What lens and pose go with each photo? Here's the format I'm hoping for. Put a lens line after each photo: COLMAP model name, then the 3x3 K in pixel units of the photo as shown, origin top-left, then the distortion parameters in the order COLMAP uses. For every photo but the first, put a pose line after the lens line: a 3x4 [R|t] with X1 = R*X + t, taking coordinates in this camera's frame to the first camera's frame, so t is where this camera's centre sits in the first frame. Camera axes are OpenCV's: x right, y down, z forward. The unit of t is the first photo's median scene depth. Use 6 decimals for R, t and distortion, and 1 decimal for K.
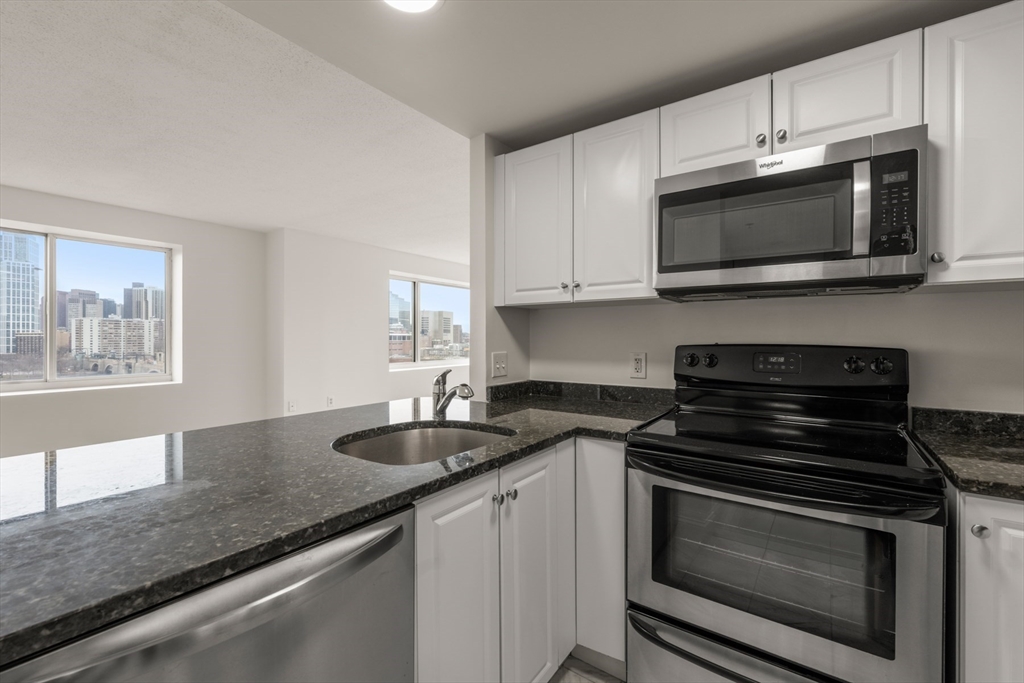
lens RADIAL K [[432.2, 0, 512.0], [0, 432.2, 341.5], [0, 0, 1]] dist [0.000711, 0.000114]
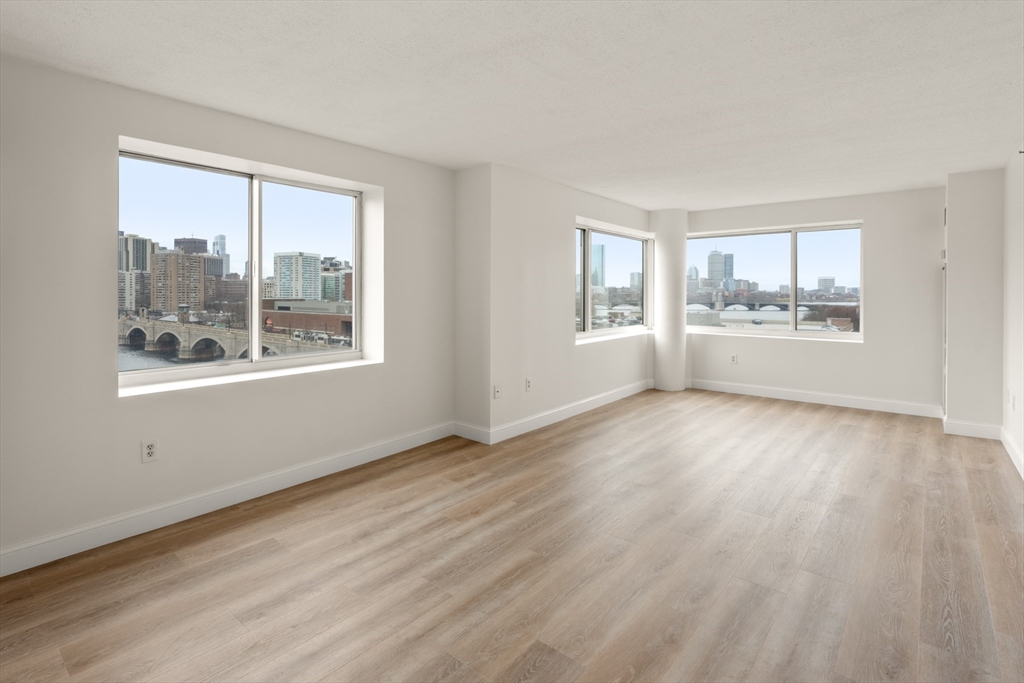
lens RADIAL K [[504.3, 0, 492.8], [0, 504.3, 296.2], [0, 0, 1]] dist [0.001505, 0.000101]
pose [[0.997137, 0.002369, -0.075584, -1.029321], [-0.002394, 0.999997, -0.000240, -0.051180], [0.075583, 0.000420, 0.997139, 0.208067]]
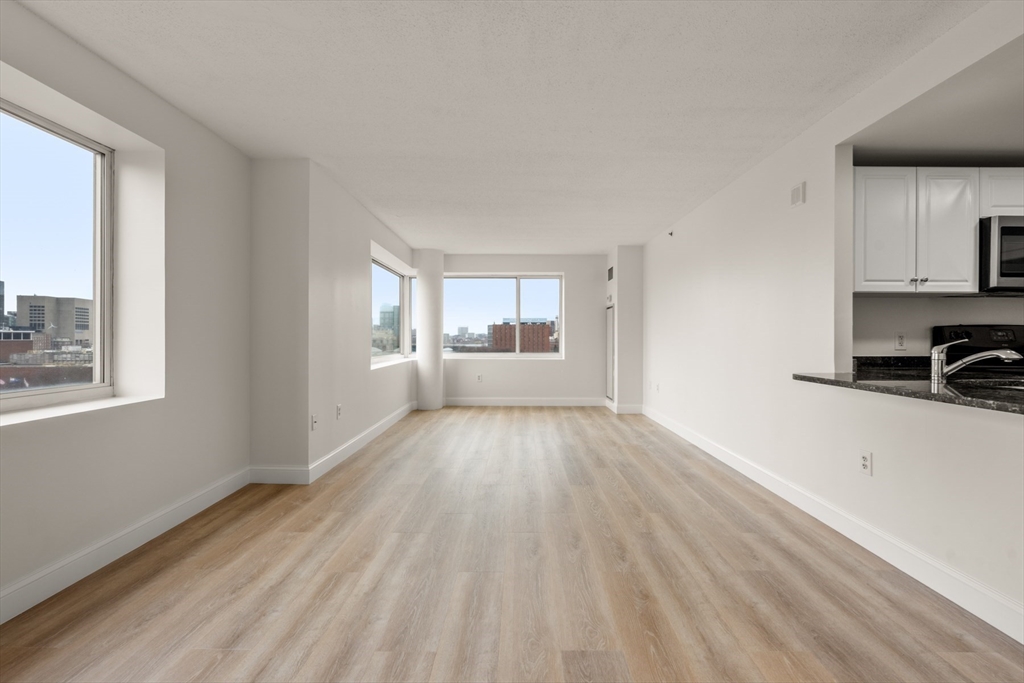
lens RADIAL K [[439.5, 0, 516.9], [0, 439.5, 338.2], [0, 0, 1]] dist [0.000901, -0.000035]
pose [[0.808364, 0.000368, 0.588683, -1.515370], [0.002881, 0.999985, -0.004582, 0.048779], [-0.588676, 0.005400, 0.808351, 0.570956]]
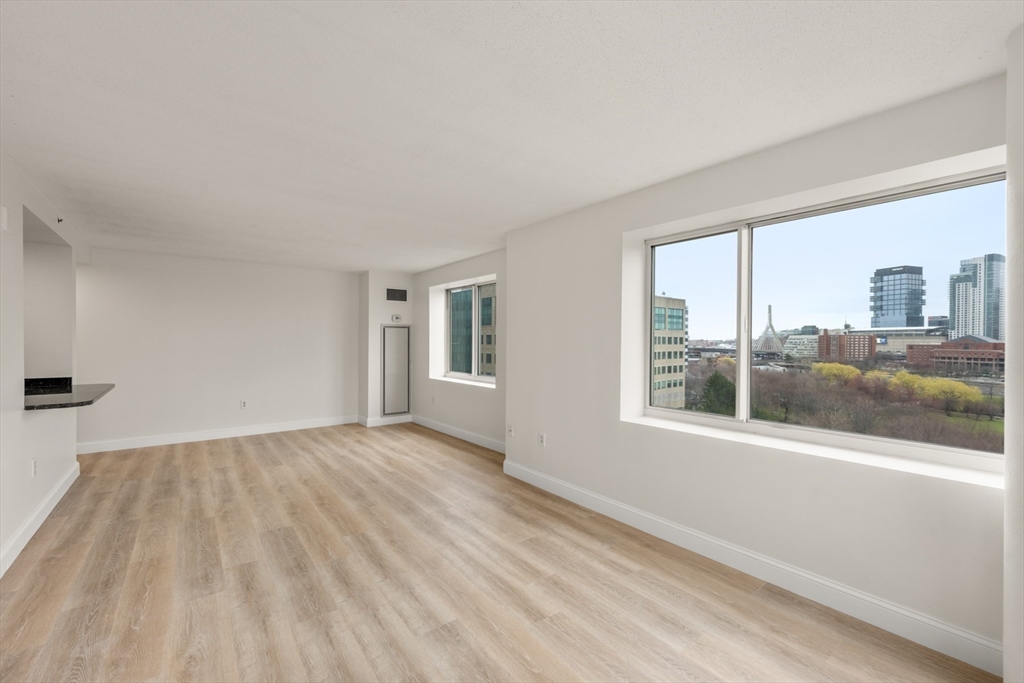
lens RADIAL K [[432.2, 0, 512.0], [0, 432.2, 341.5], [0, 0, 1]] dist [0.000711, 0.000114]
pose [[-0.285268, 0.003212, -0.958442, 0.769097], [-0.013590, 0.999880, 0.007396, -0.087914], [0.958351, 0.015135, -0.285190, 2.871687]]
